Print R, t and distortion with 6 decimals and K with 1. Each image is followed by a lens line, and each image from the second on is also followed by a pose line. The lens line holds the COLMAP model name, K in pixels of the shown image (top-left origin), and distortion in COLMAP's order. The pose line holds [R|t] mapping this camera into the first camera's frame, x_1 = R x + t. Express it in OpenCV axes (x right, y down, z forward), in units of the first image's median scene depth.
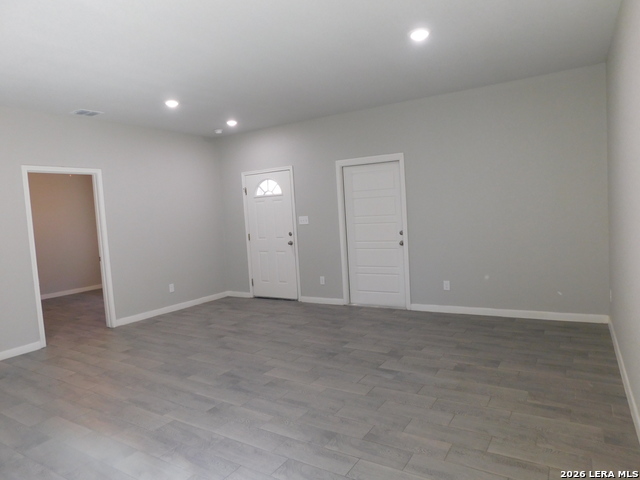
lens RADIAL K [[420.9, 0, 319.6], [0, 420.9, 242.2], [0, 0, 1]] dist [-0.038520, 0.009268]
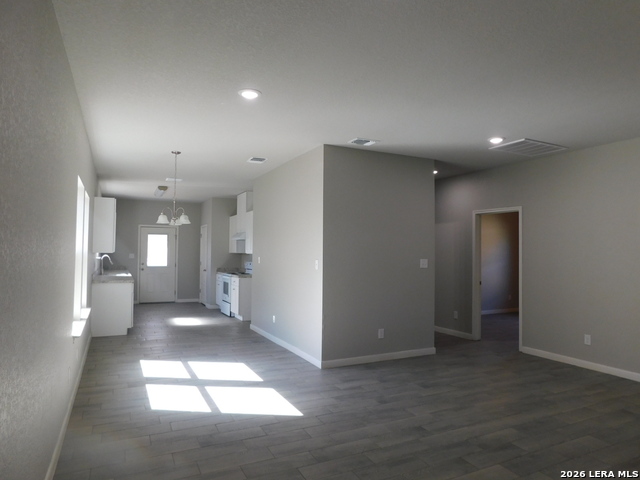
lens RADIAL K [[420.9, 0, 317.1], [0, 420.9, 239.9], [0, 0, 1]] dist [-0.038520, 0.009268]
pose [[-0.536327, 0.029030, -0.843511, 0.674837], [-0.048142, 0.996729, 0.064913, -0.125634], [0.842636, 0.075423, -0.533175, 1.115387]]
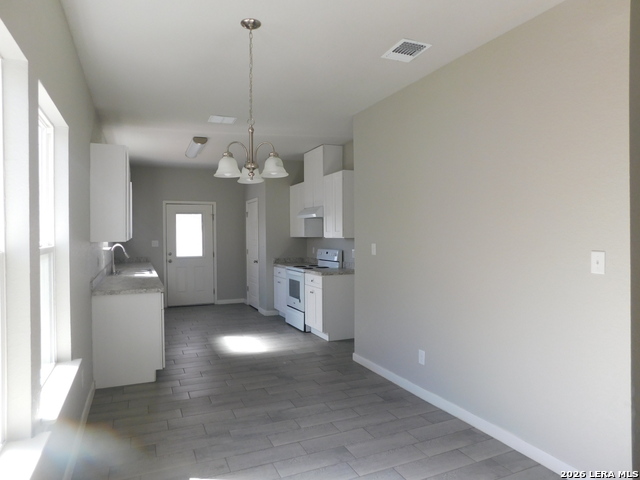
lens RADIAL K [[420.9, 0, 321.3], [0, 420.9, 239.6], [0, 0, 1]] dist [-0.038520, 0.009268]
pose [[-0.562344, 0.075670, -0.823434, 0.167335], [-0.027056, 0.993587, 0.109783, -0.035671], [0.826461, 0.084014, -0.556690, 0.326246]]
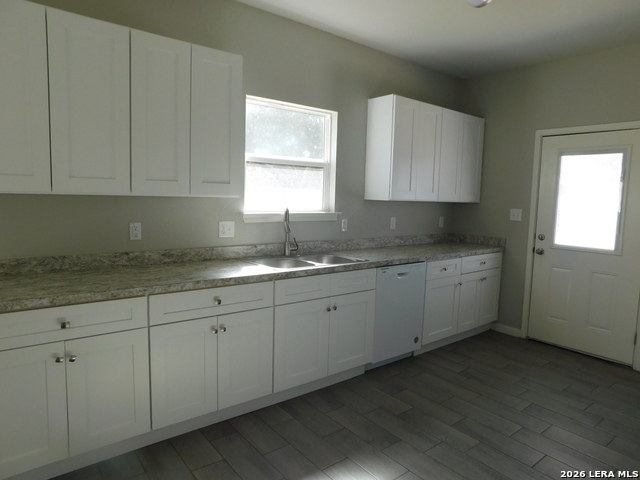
lens RADIAL K [[420.9, 0, 320.1], [0, 420.9, 237.6], [0, 0, 1]] dist [-0.038520, 0.009268]
pose [[-0.938311, -0.001782, 0.345789, -1.094168], [0.056425, 0.985795, 0.158192, 0.104178], [-0.341159, 0.167945, -0.924881, -0.374569]]
